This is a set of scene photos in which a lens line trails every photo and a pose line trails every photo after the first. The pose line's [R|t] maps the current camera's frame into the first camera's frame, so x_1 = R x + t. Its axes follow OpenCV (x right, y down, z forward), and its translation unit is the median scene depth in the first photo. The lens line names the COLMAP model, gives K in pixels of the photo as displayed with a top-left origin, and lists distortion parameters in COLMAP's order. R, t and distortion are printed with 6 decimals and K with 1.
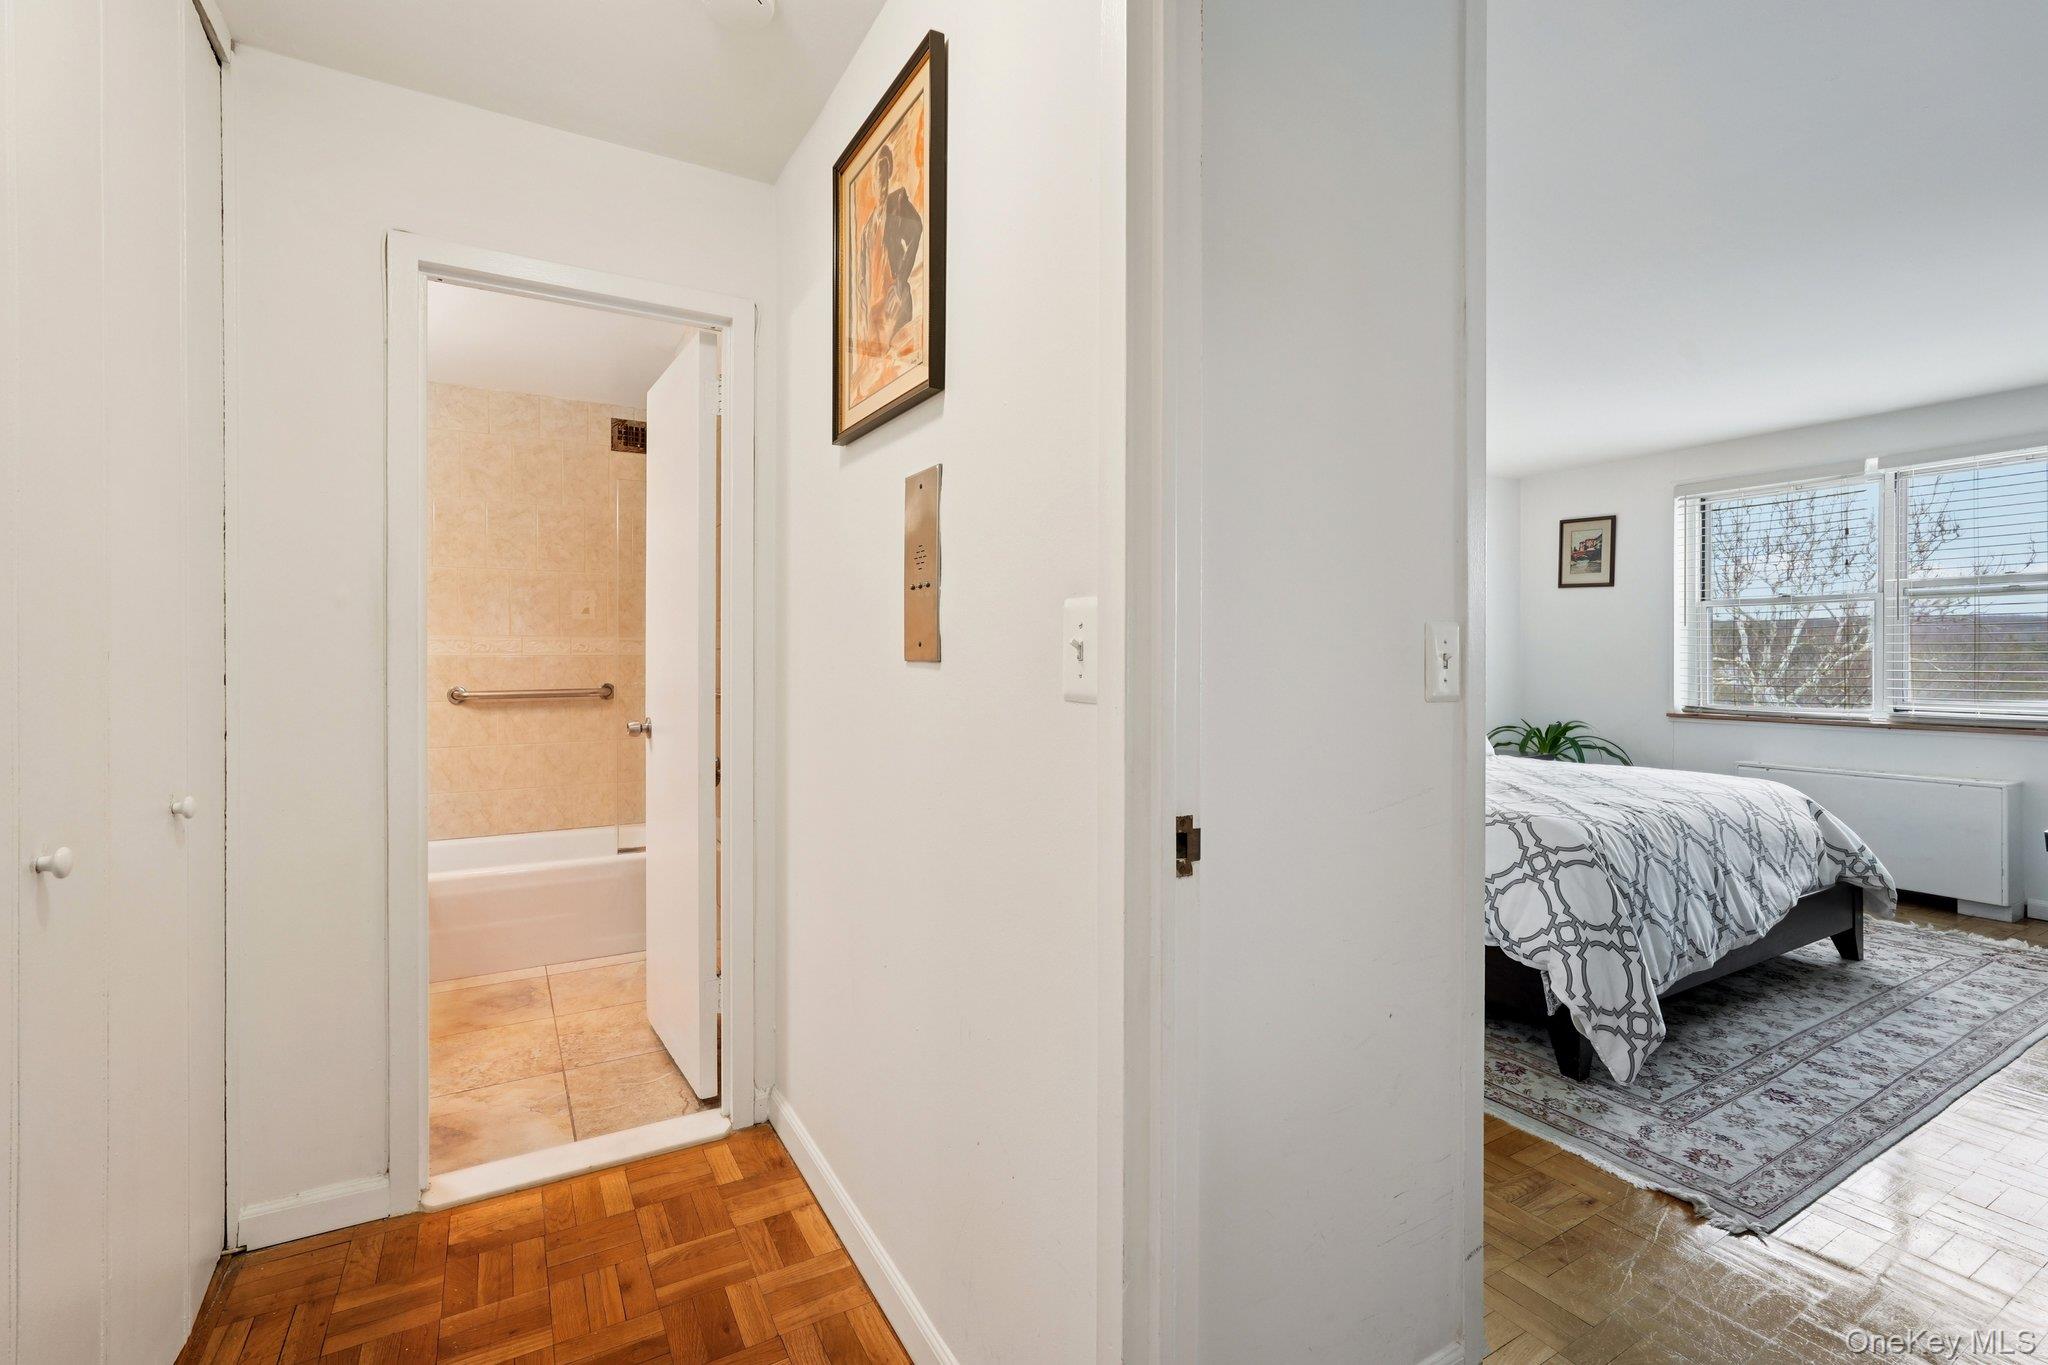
lens RADIAL K [[908.2, 0, 1016.9], [0, 908.2, 651.4], [0, 0, 1]] dist [-0.014168, 0.009451]
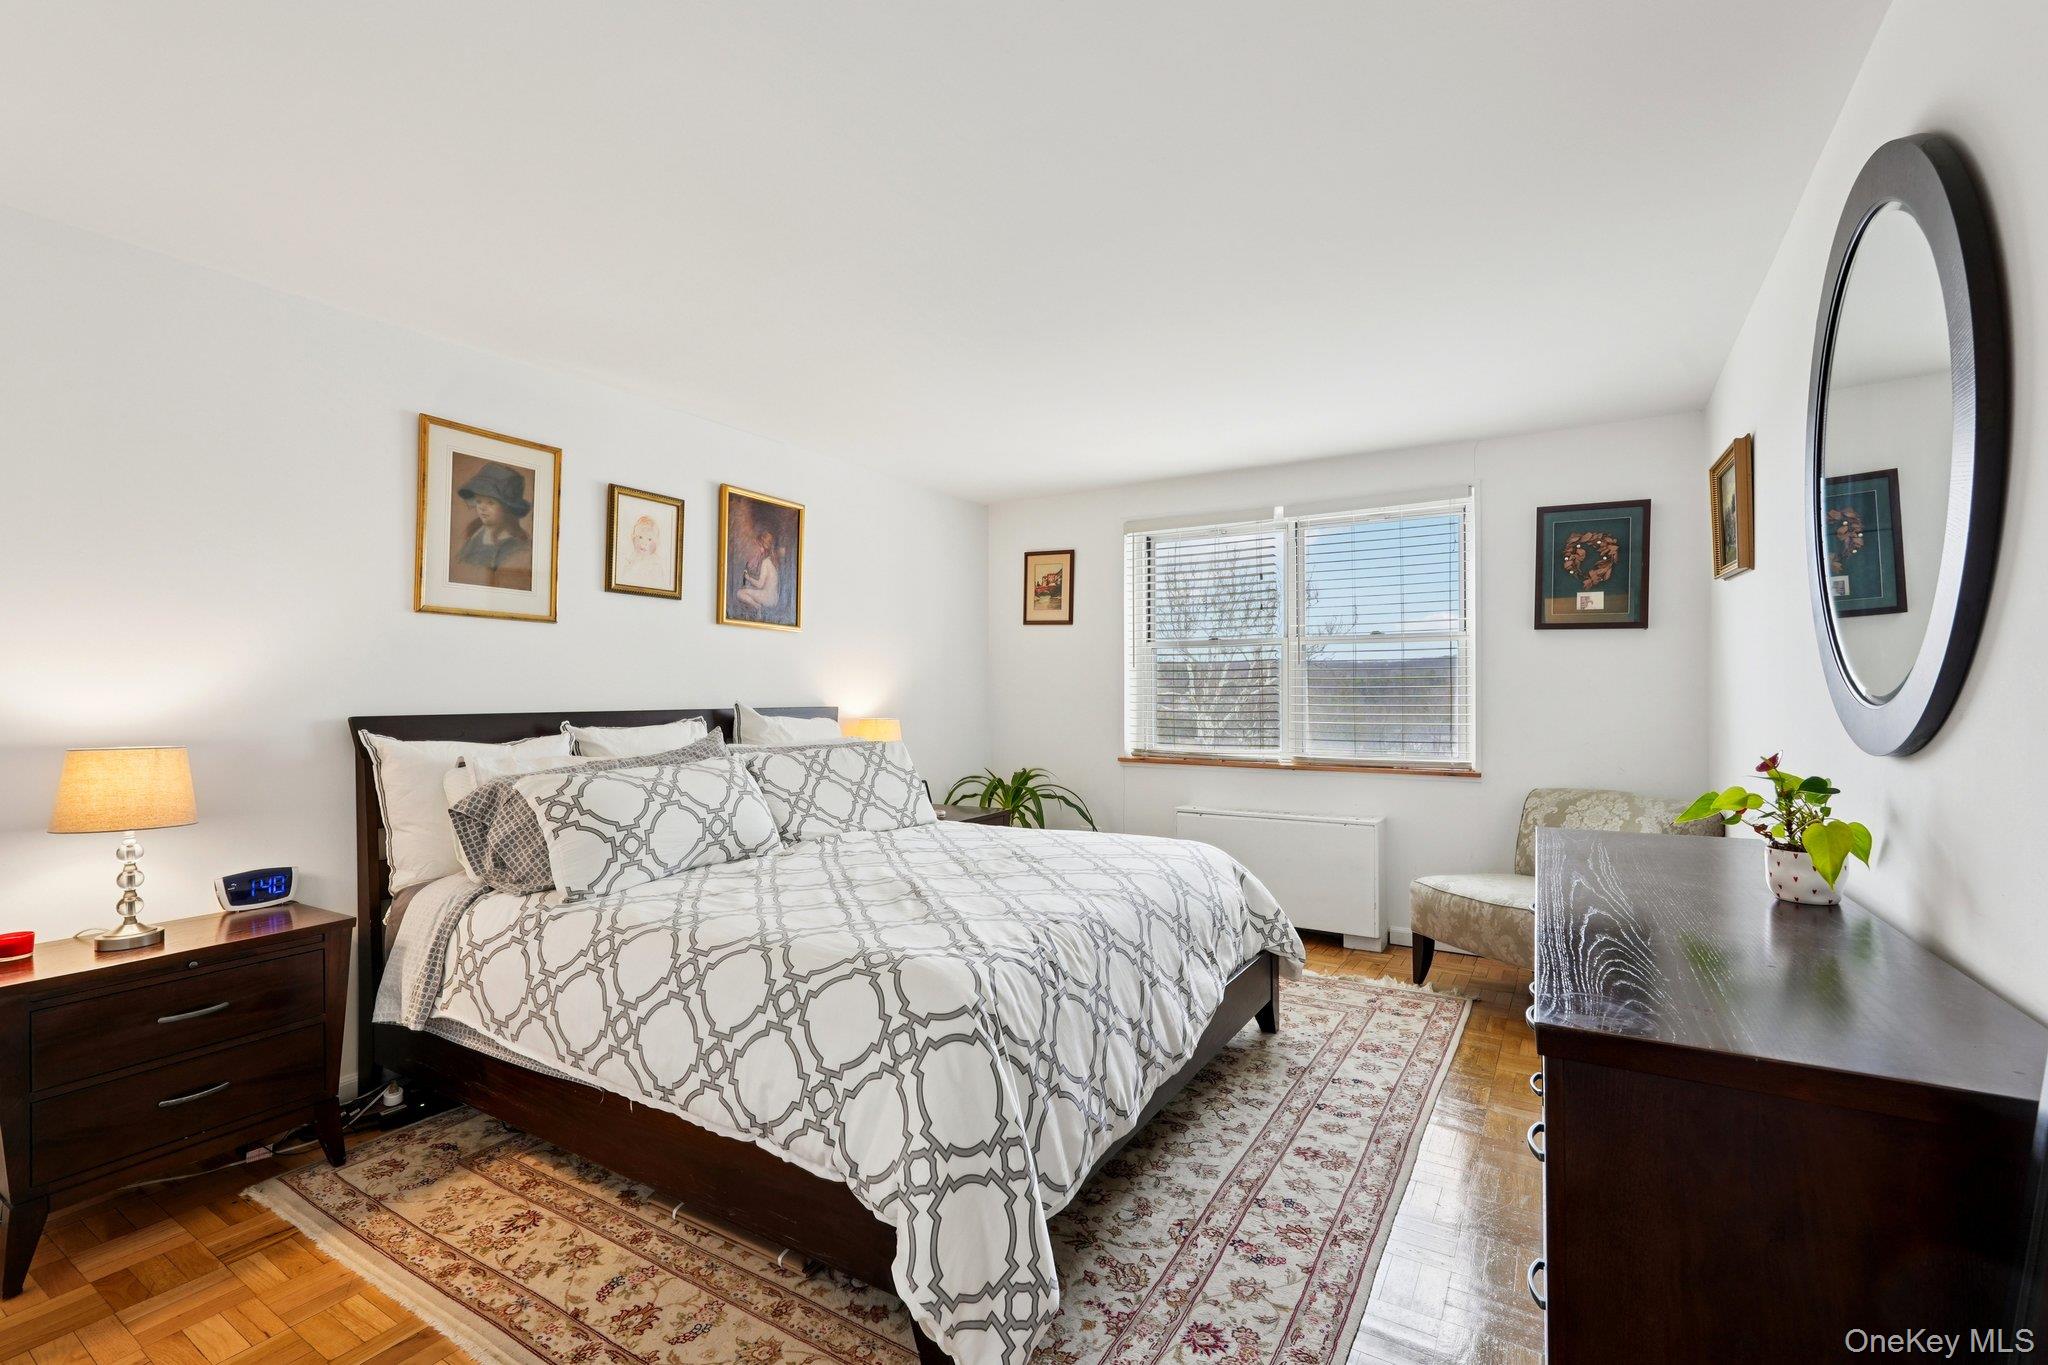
lens RADIAL K [[903.1, 0, 1015.0], [0, 903.1, 665.2], [0, 0, 1]] dist [-0.001926, 0.000753]
pose [[0.884964, 0.012877, 0.465481, 0.312757], [-0.002108, 0.999718, -0.023648, -0.012909], [-0.465654, 0.019946, 0.884742, 0.359154]]
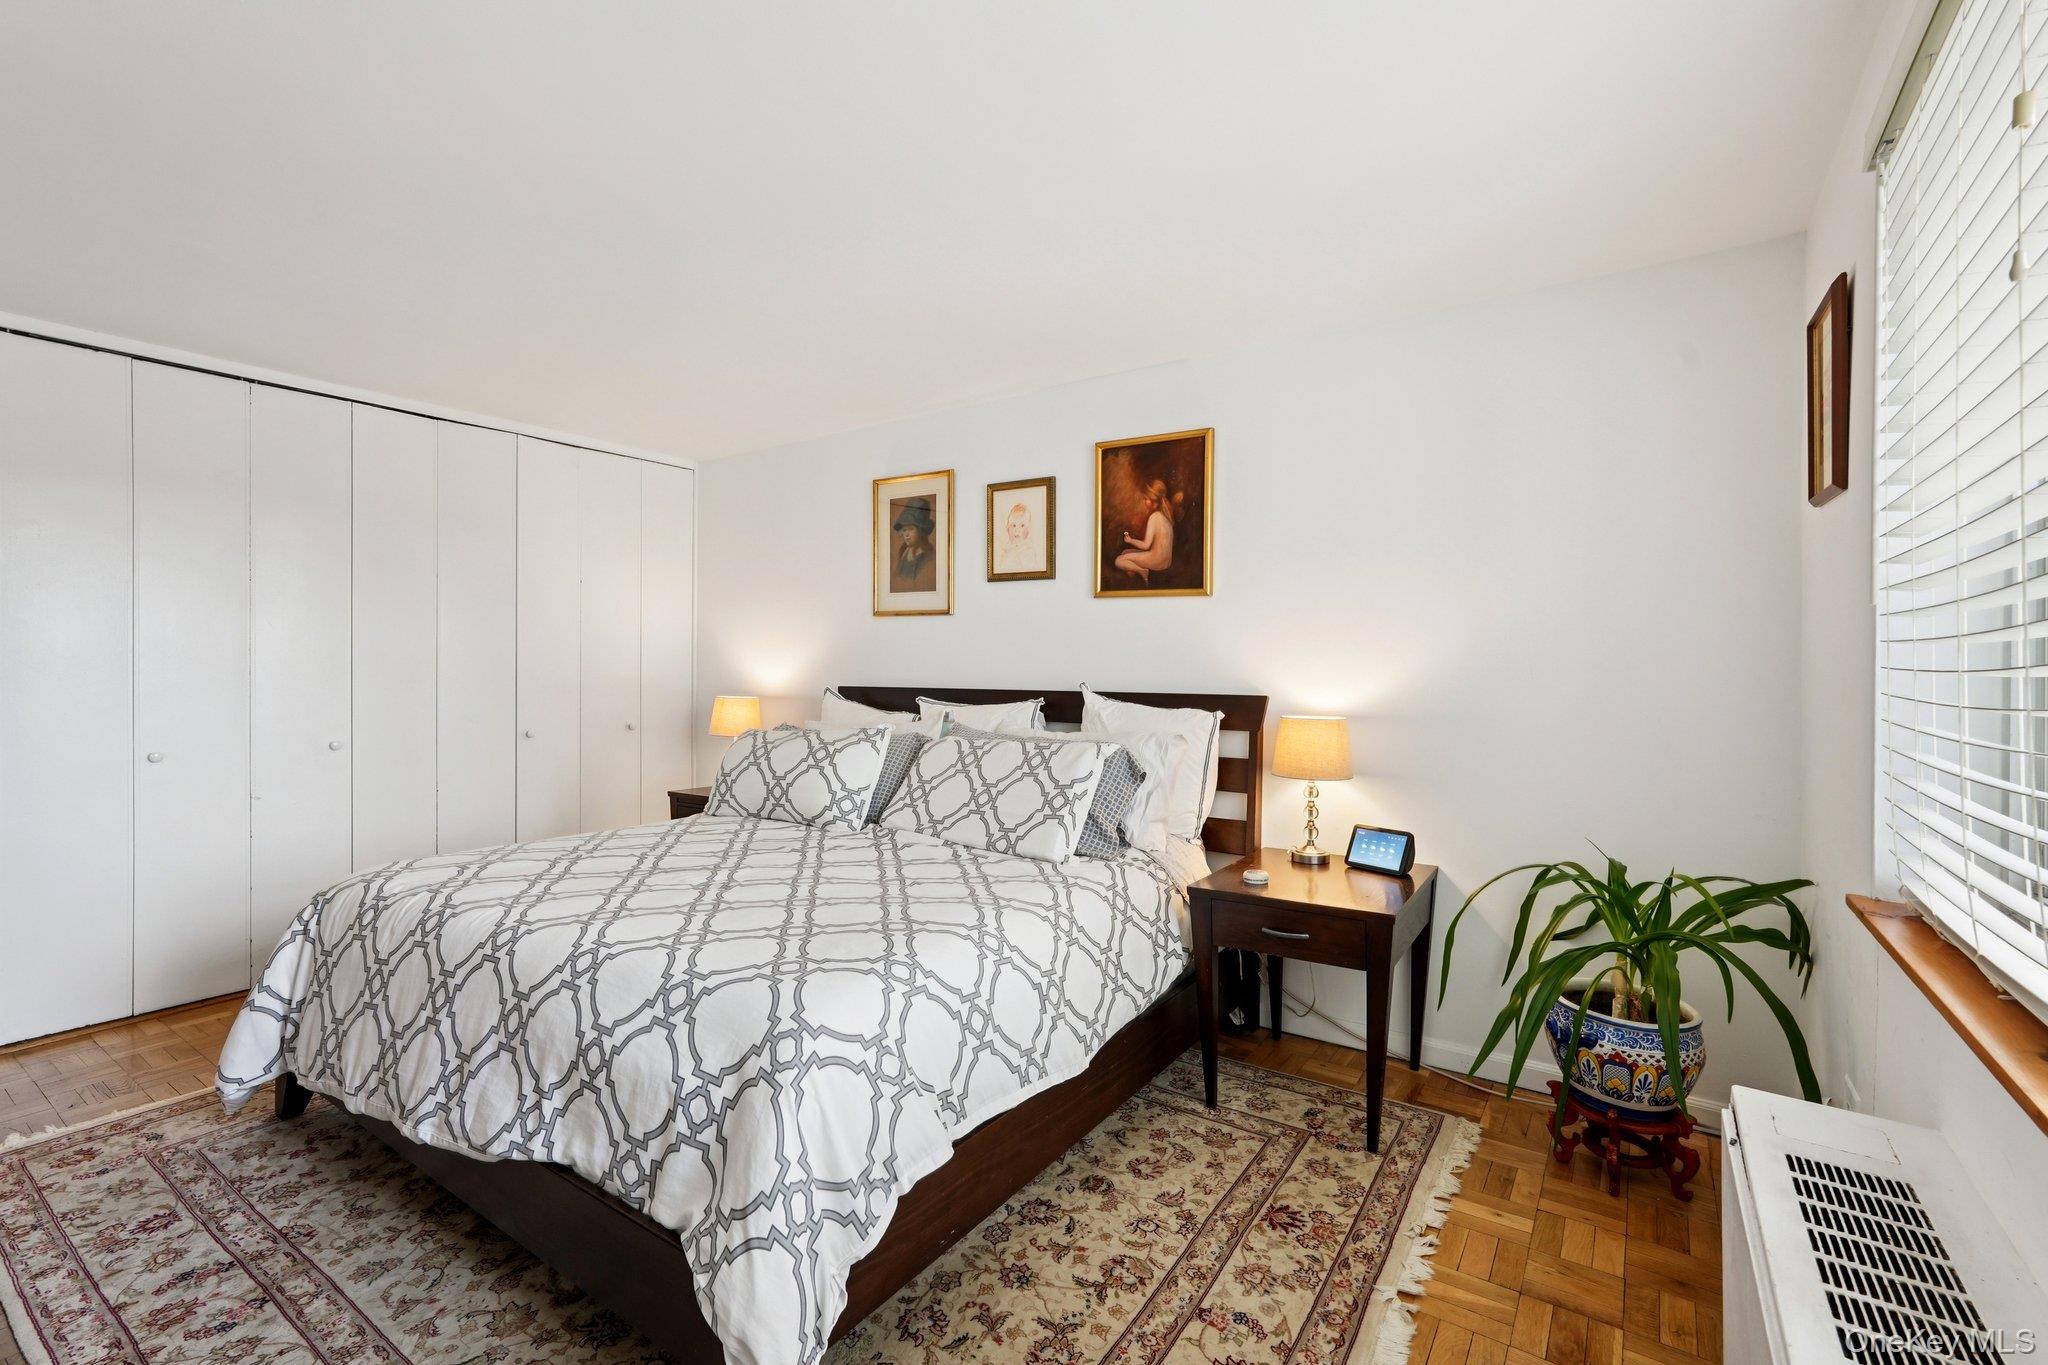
lens RADIAL K [[903.9, 0, 1004.5], [0, 903.9, 673.2], [0, 0, 1]] dist [0.001440, 0.008357]
pose [[0.413478, 0.011792, -0.910438, 1.599002], [0.004100, 0.999882, 0.014812, -0.022877], [0.910505, -0.009858, 0.413381, 1.128968]]
